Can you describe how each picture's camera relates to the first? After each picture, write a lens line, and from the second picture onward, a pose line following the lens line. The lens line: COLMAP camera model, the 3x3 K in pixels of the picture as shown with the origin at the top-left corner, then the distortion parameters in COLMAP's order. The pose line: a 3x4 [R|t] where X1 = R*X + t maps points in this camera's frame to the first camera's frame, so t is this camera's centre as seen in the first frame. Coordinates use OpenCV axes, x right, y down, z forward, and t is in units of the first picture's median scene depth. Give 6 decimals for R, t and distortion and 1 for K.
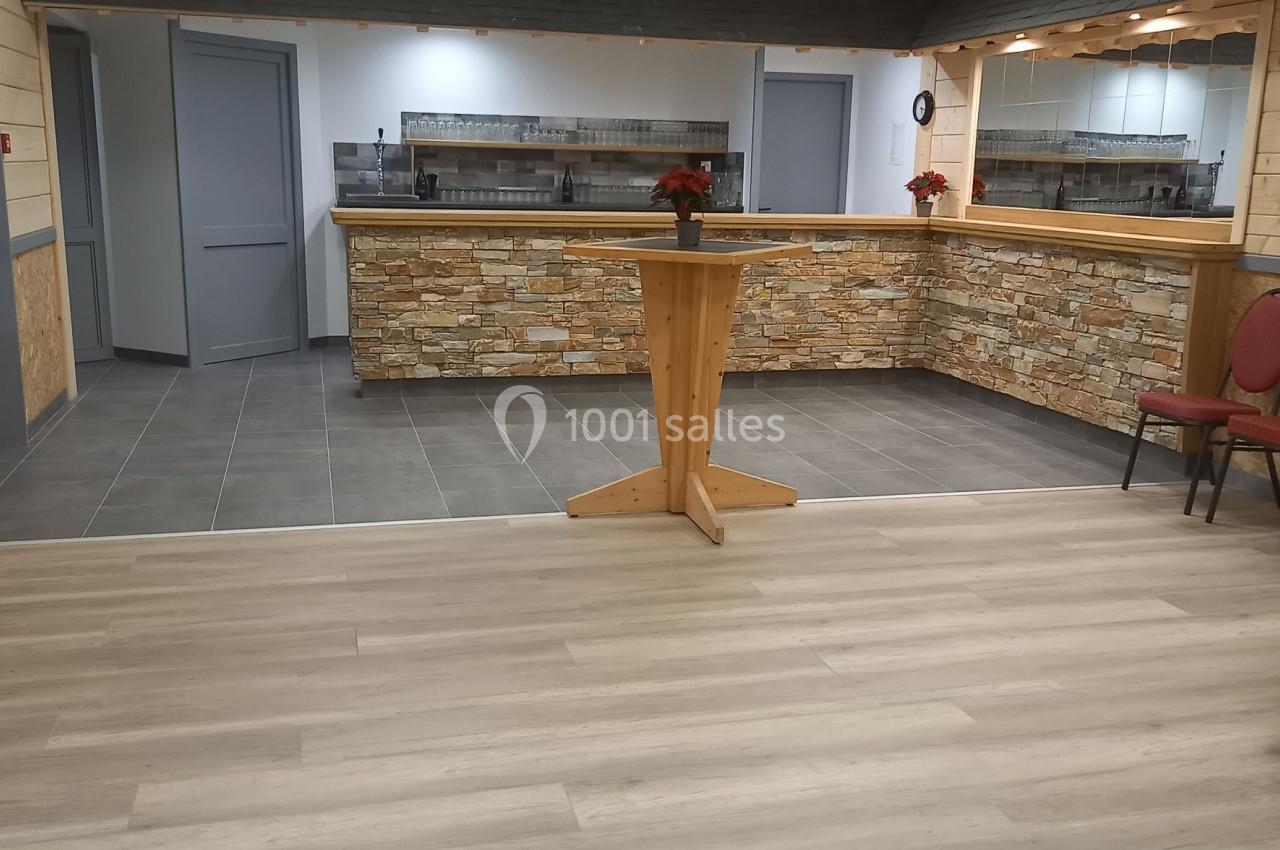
lens RADIAL K [[1233.6, 0, 640.0], [0, 1233.6, 425.0], [0, 0, 1]] dist [0.056900, 0.000807]
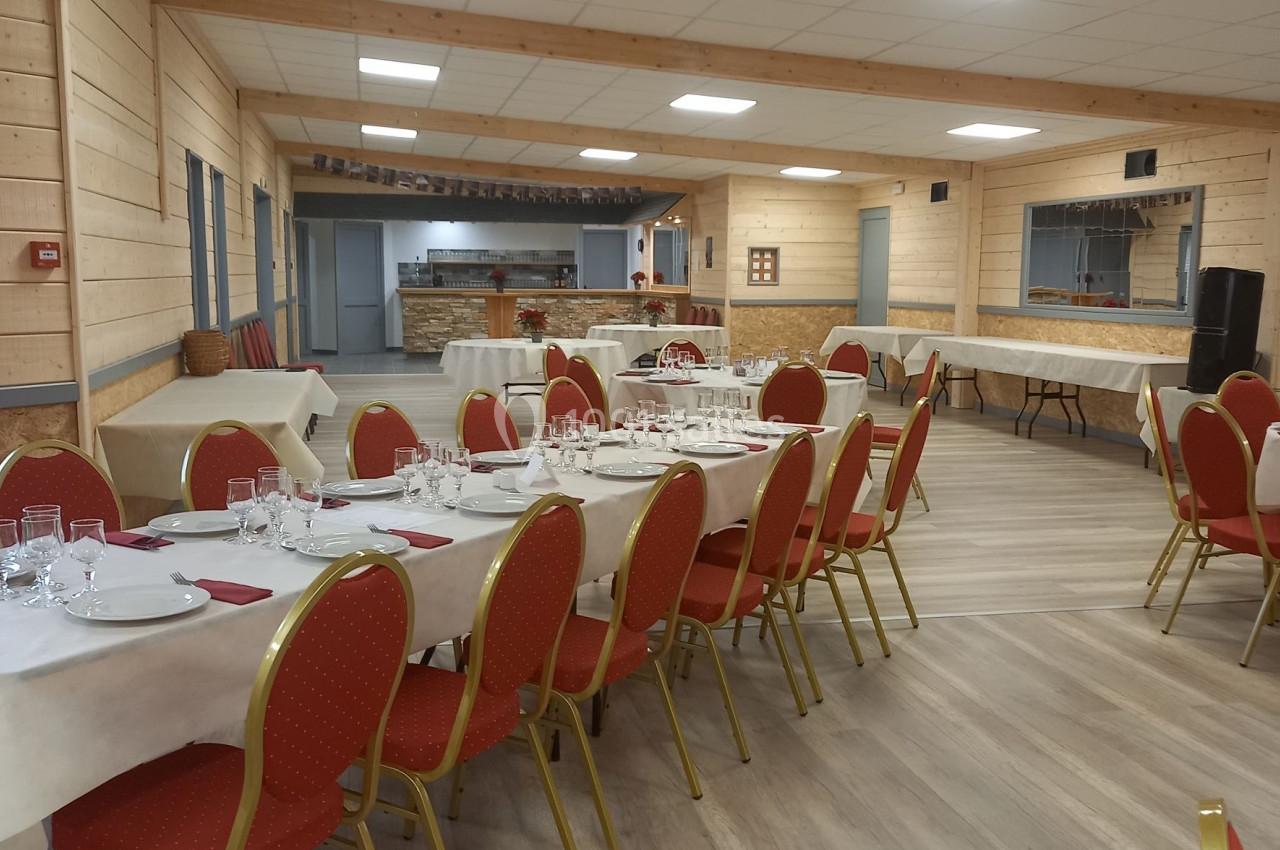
lens RADIAL K [[1233.6, 0, 640.0], [0, 1233.6, 425.0], [0, 0, 1]] dist [0.056900, 0.000807]
pose [[0.998685, -0.006725, -0.050818, 0.320658], [0.002331, 0.996289, -0.086038, 0.275139], [0.051208, 0.085806, 0.994995, -1.252907]]
